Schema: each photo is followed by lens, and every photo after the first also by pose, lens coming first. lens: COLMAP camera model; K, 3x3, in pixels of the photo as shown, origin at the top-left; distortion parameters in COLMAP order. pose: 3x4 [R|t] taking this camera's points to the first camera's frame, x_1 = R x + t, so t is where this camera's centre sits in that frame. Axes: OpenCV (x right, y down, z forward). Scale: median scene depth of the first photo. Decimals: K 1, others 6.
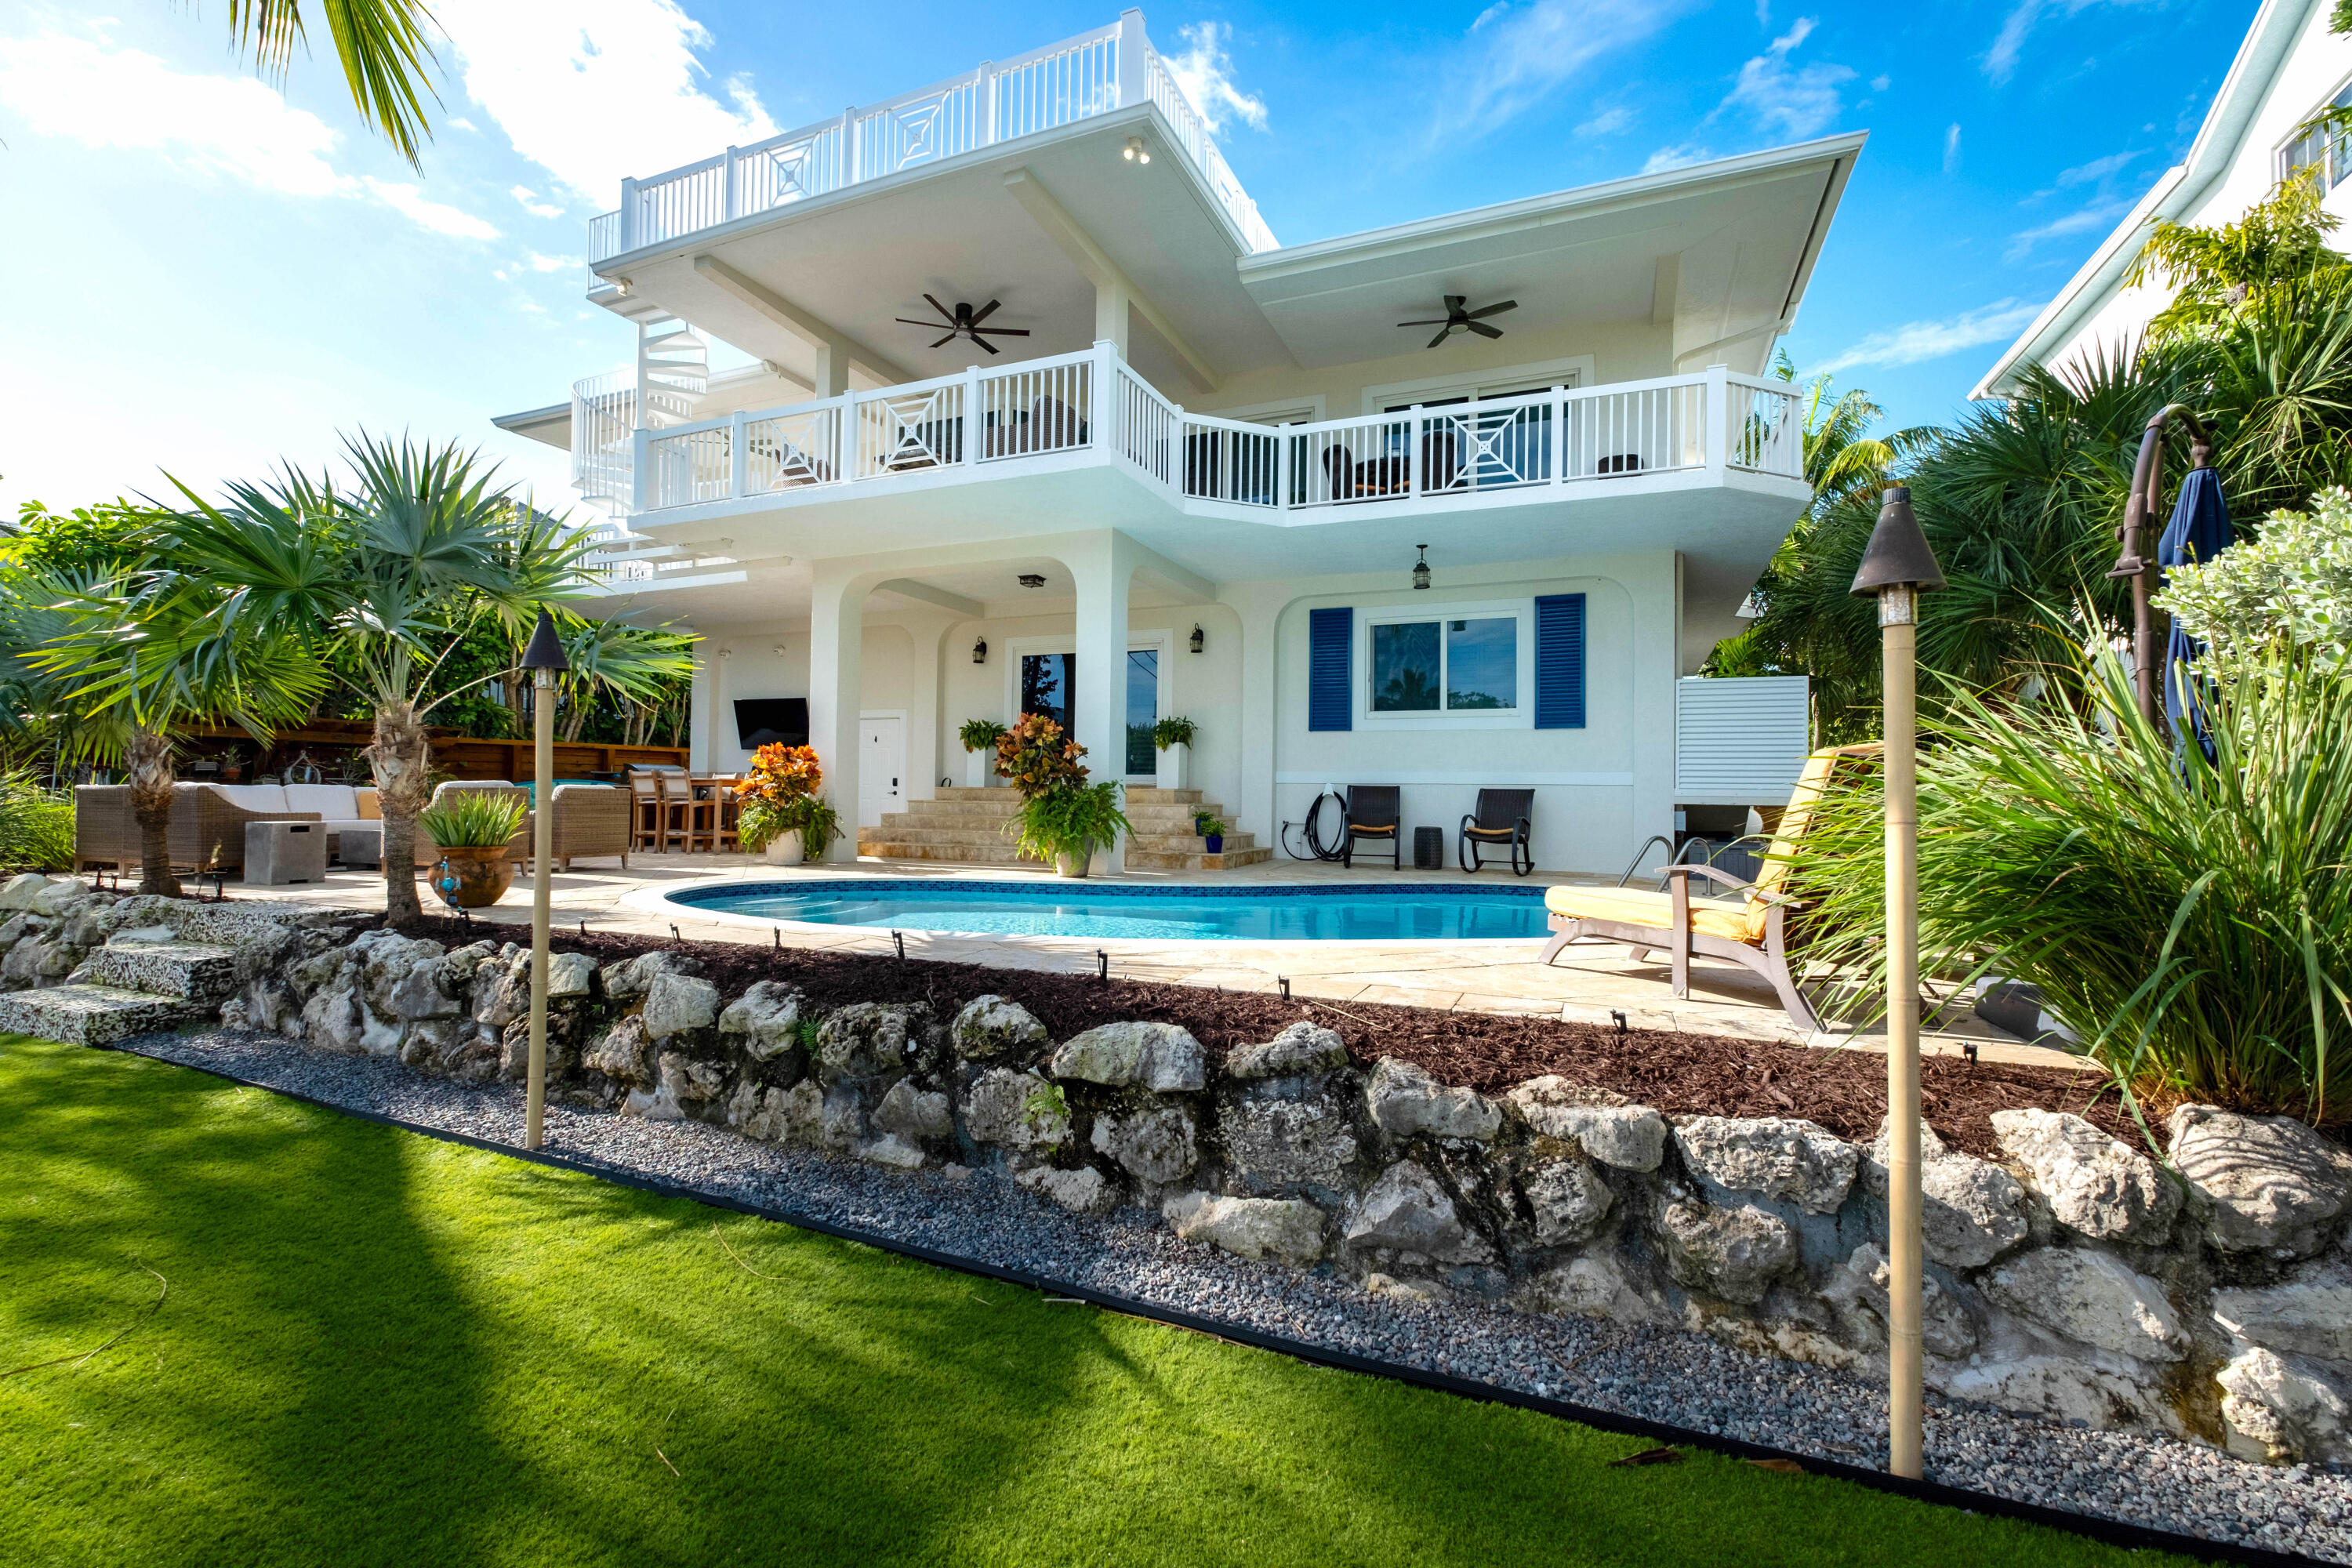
lens RADIAL K [[1016.6, 0, 1177.6], [0, 1016.6, 783.9], [0, 0, 1]] dist [-0.008255, 0.001233]
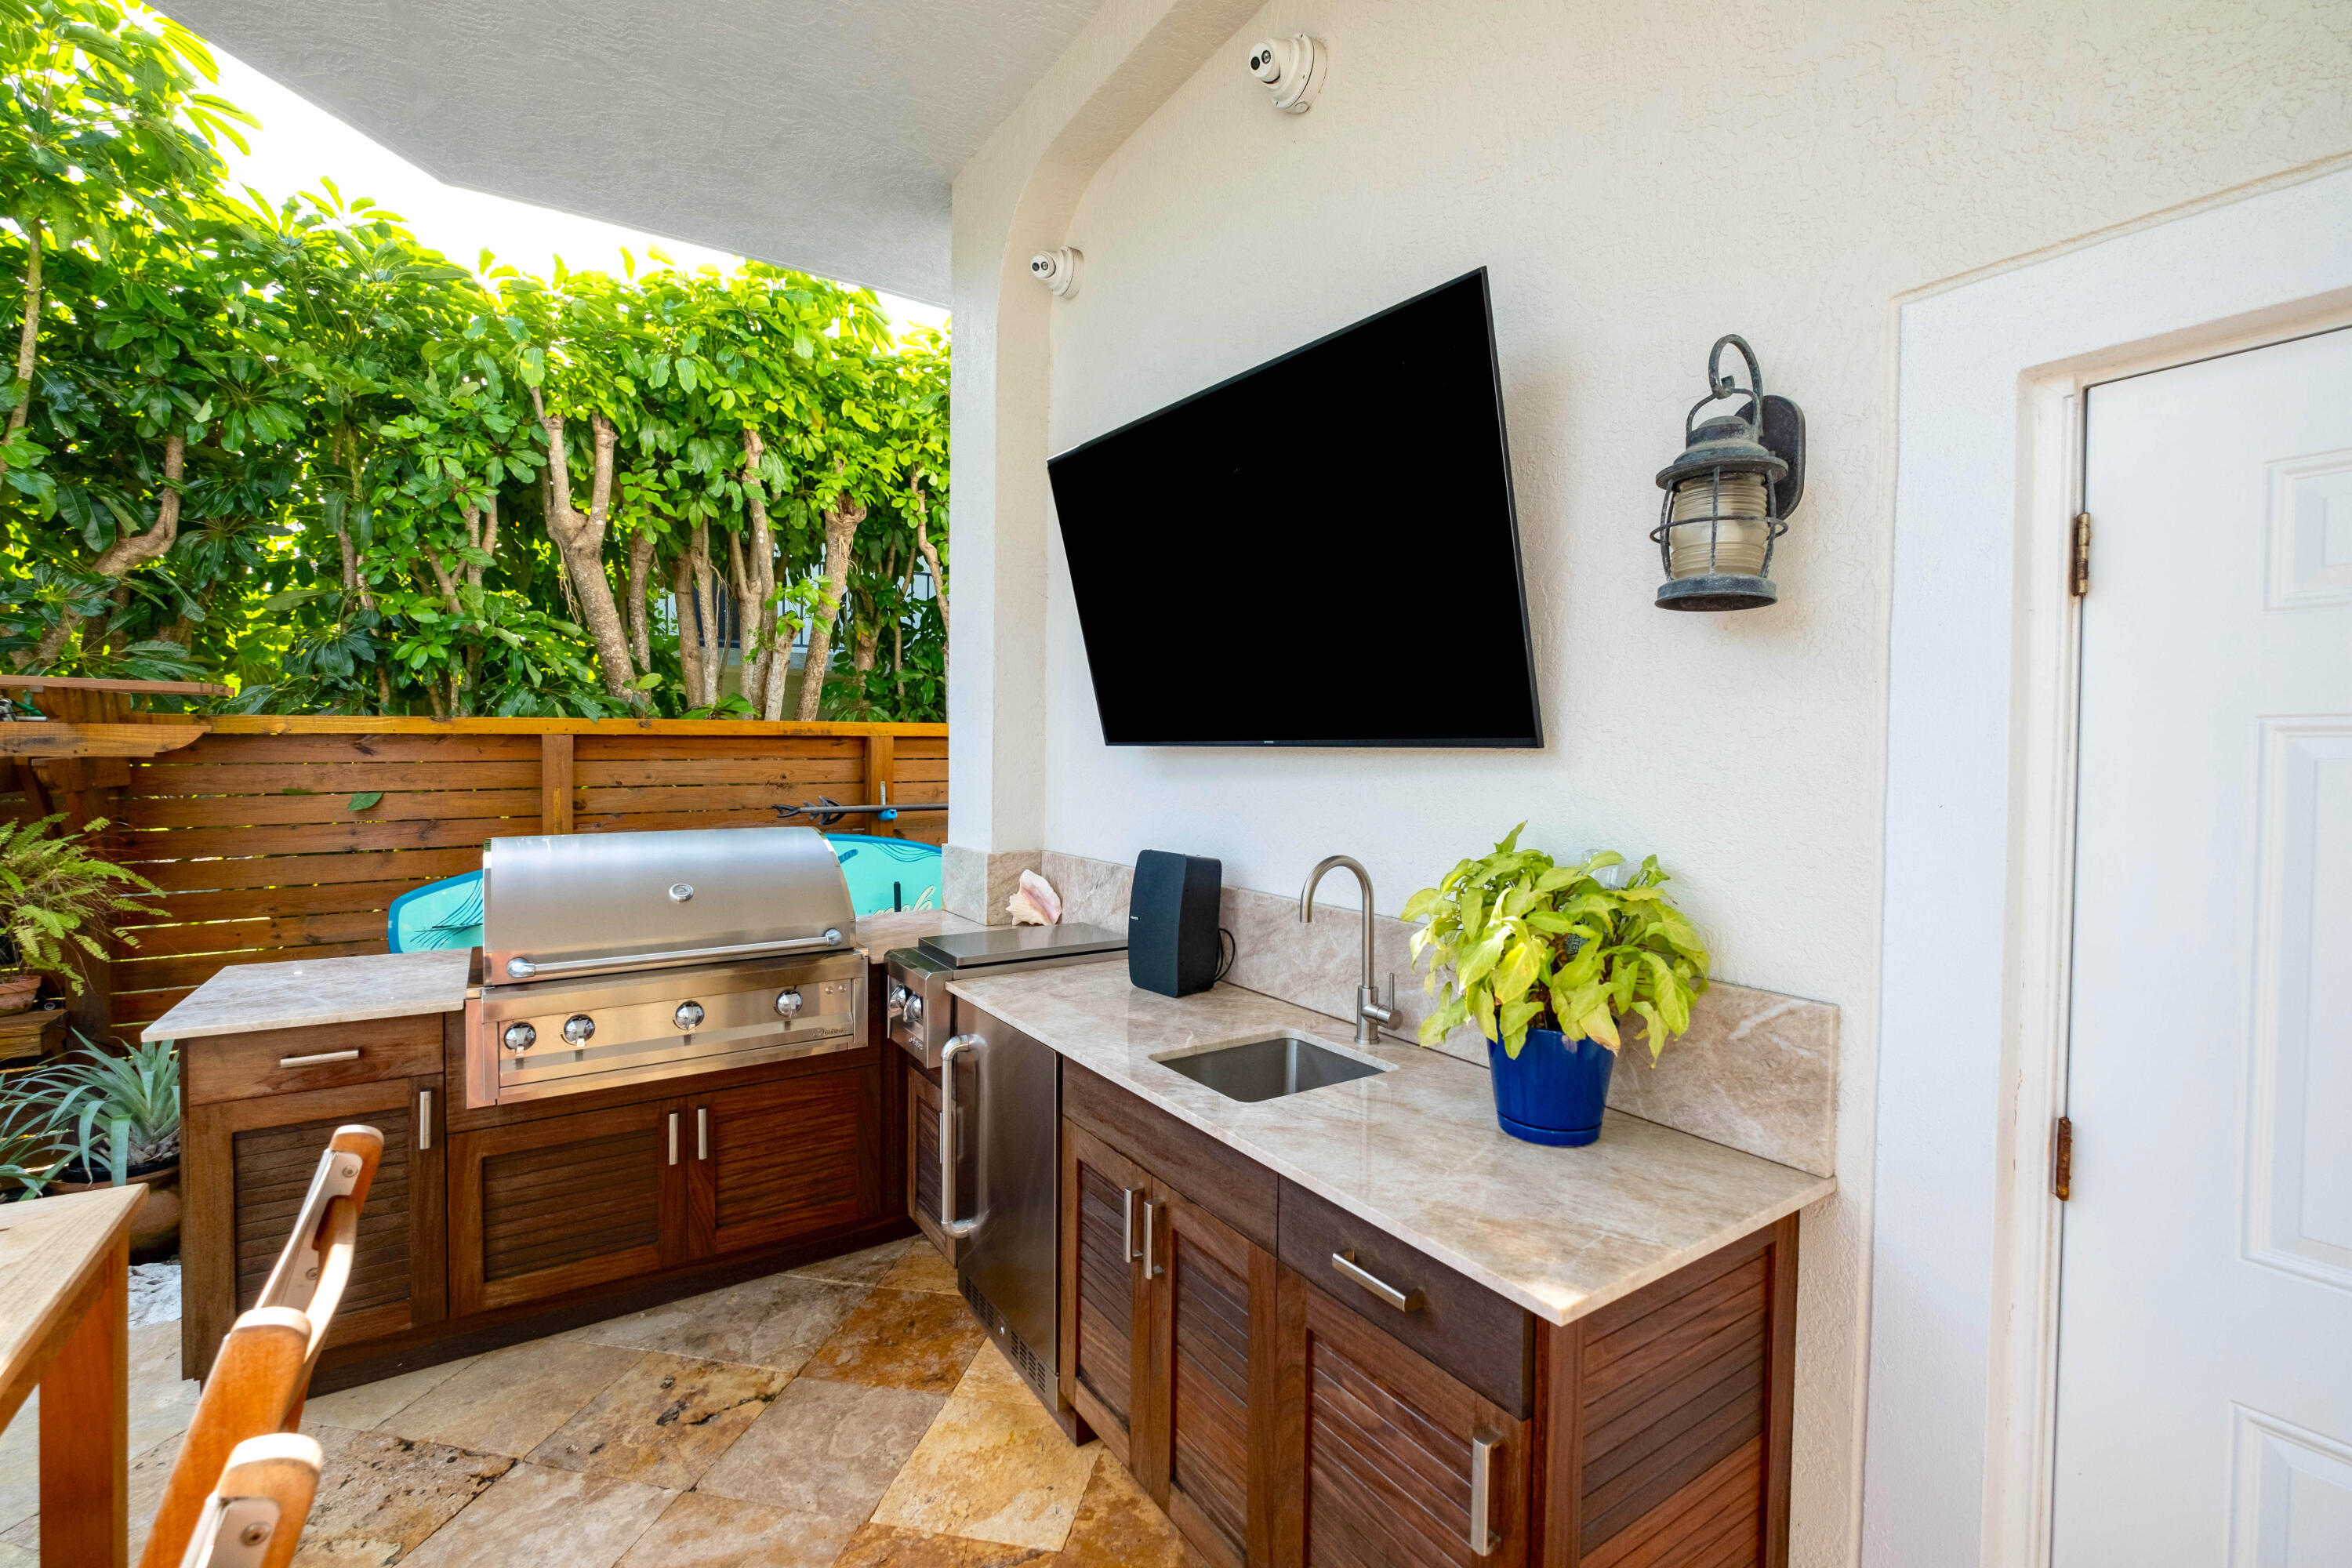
lens RADIAL K [[1016.6, 0, 1170.6], [0, 1016.6, 771.0], [0, 0, 1]] dist [-0.008255, 0.001233]
pose [[0.833421, 0.006033, -0.552606, -0.895041], [0.007151, 0.999739, 0.021700, -0.091738], [0.552593, -0.022036, 0.833160, 2.398379]]
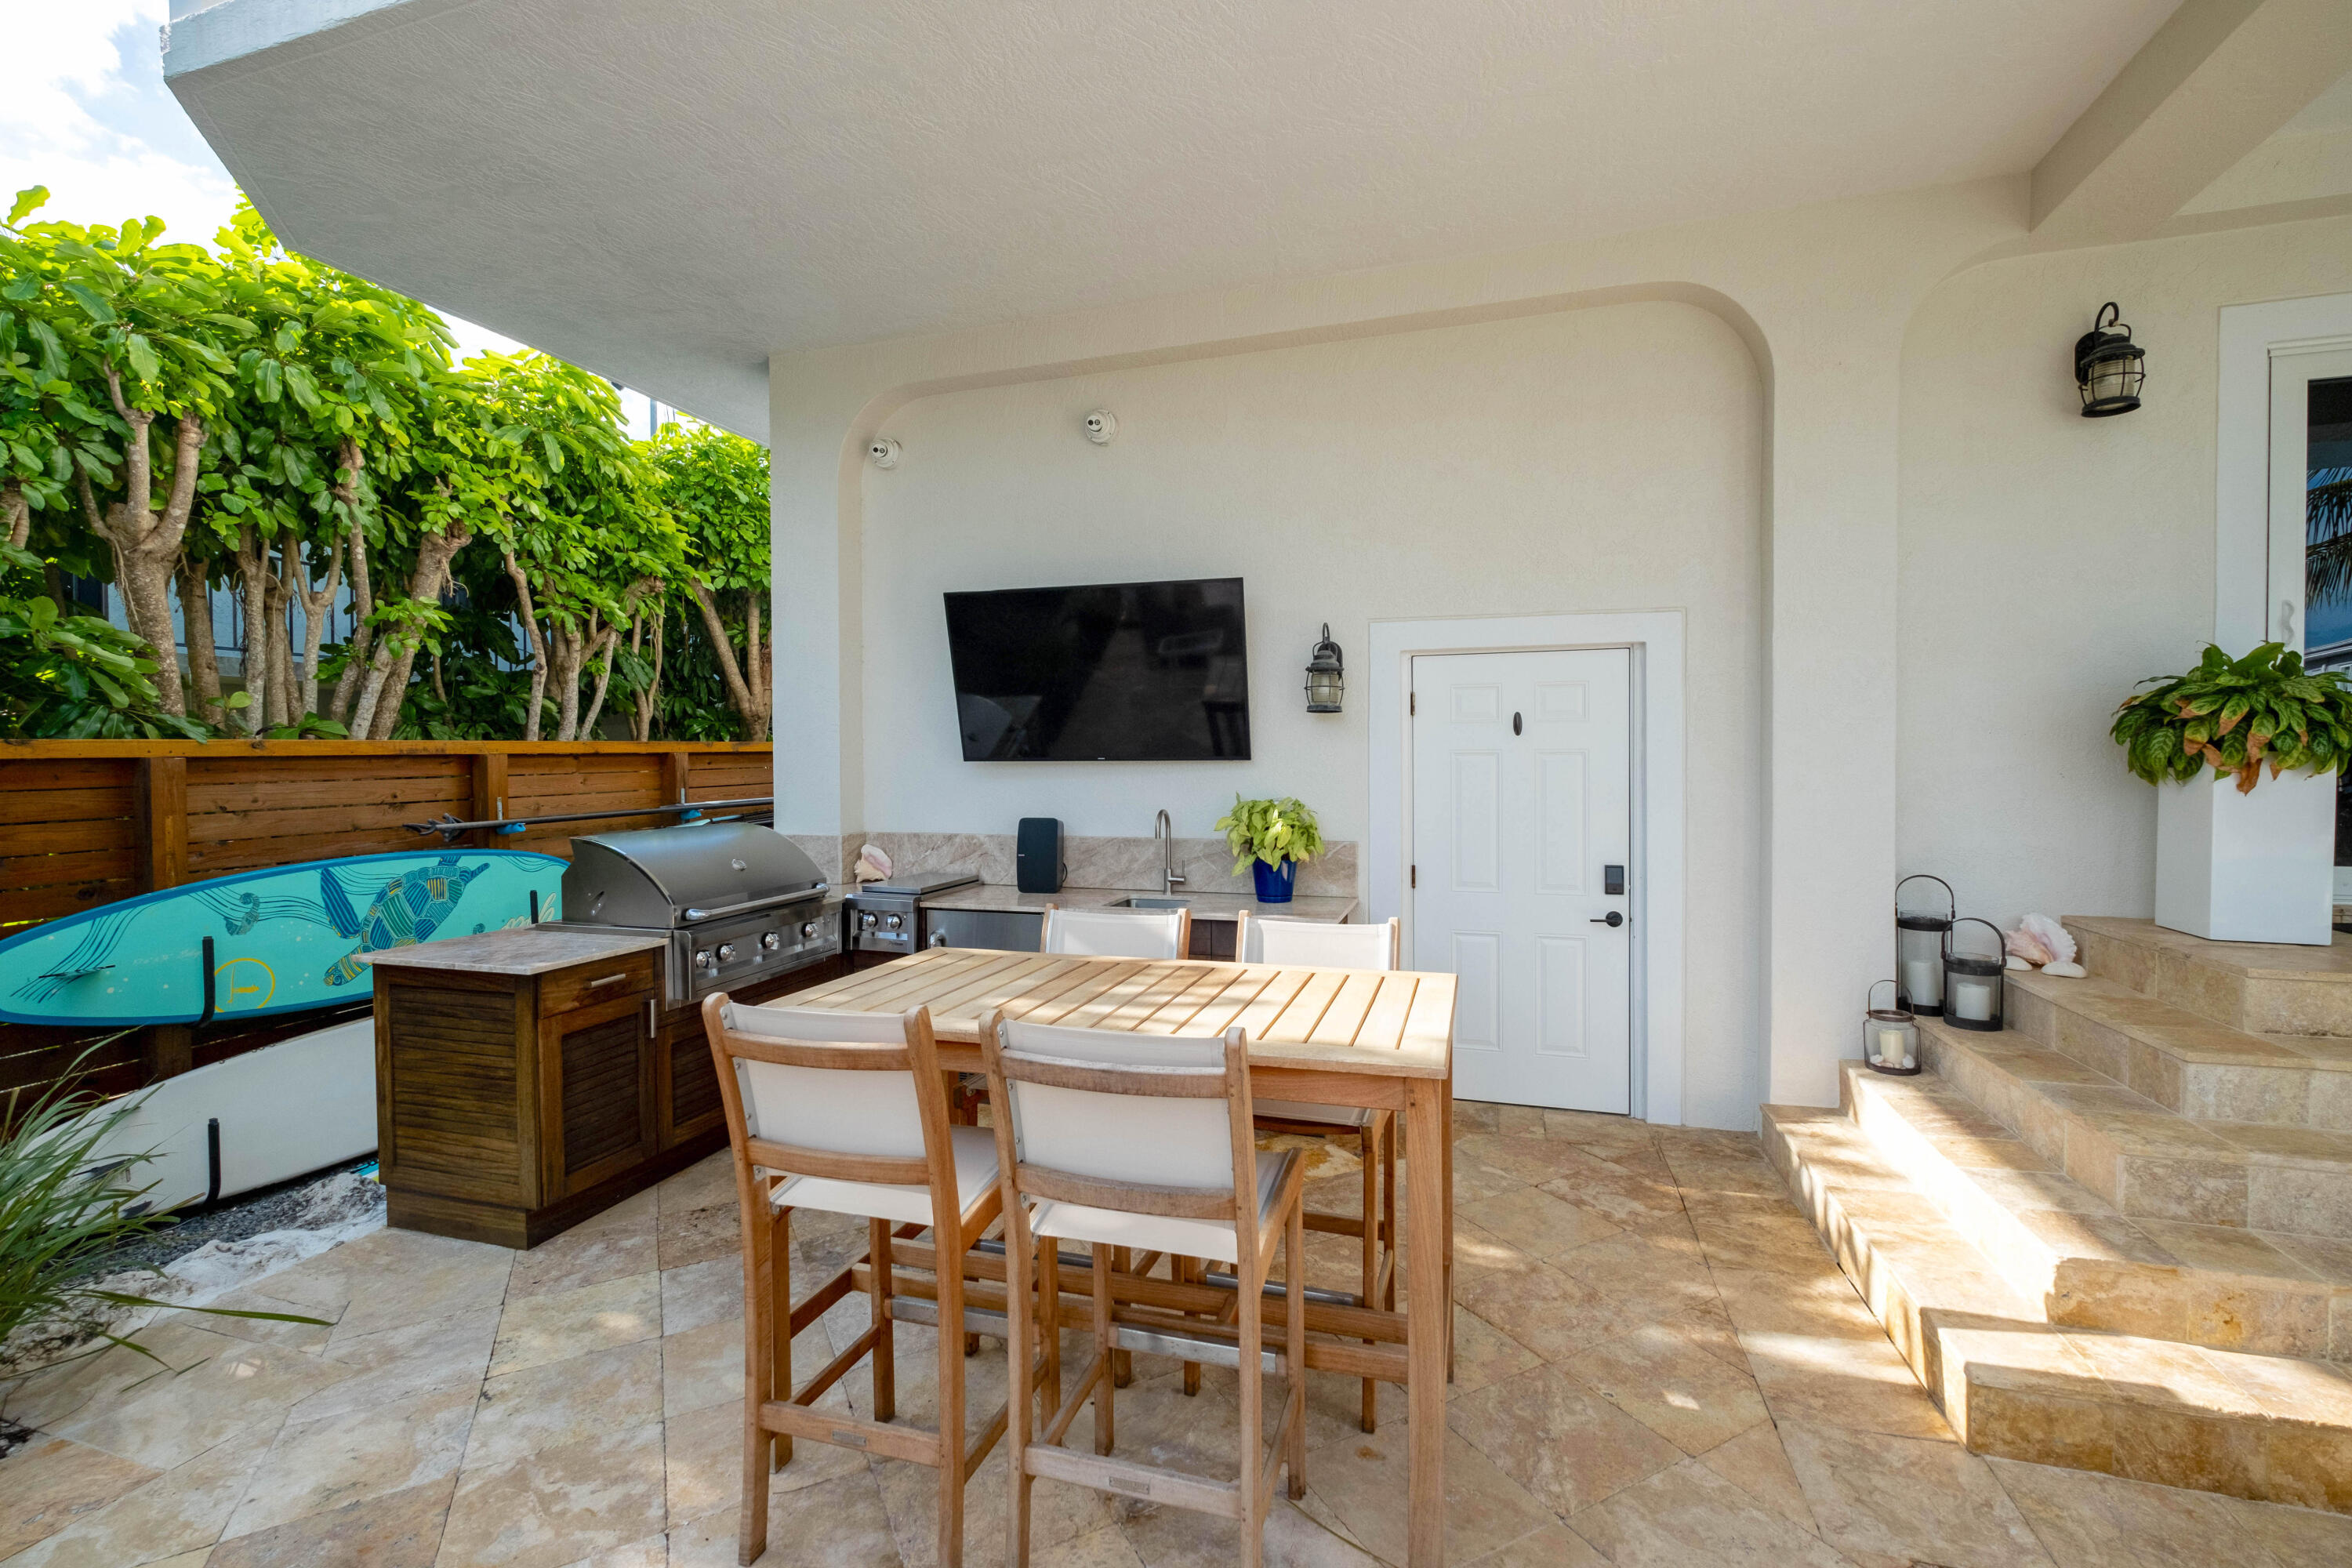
lens RADIAL K [[1016.6, 0, 1166.5], [0, 1016.6, 775.9], [0, 0, 1]] dist [-0.008255, 0.001233]
pose [[0.995395, -0.020877, 0.093561, -1.110919], [0.018057, 0.999360, 0.030882, -0.104555], [-0.094146, -0.029050, 0.995134, 1.940502]]
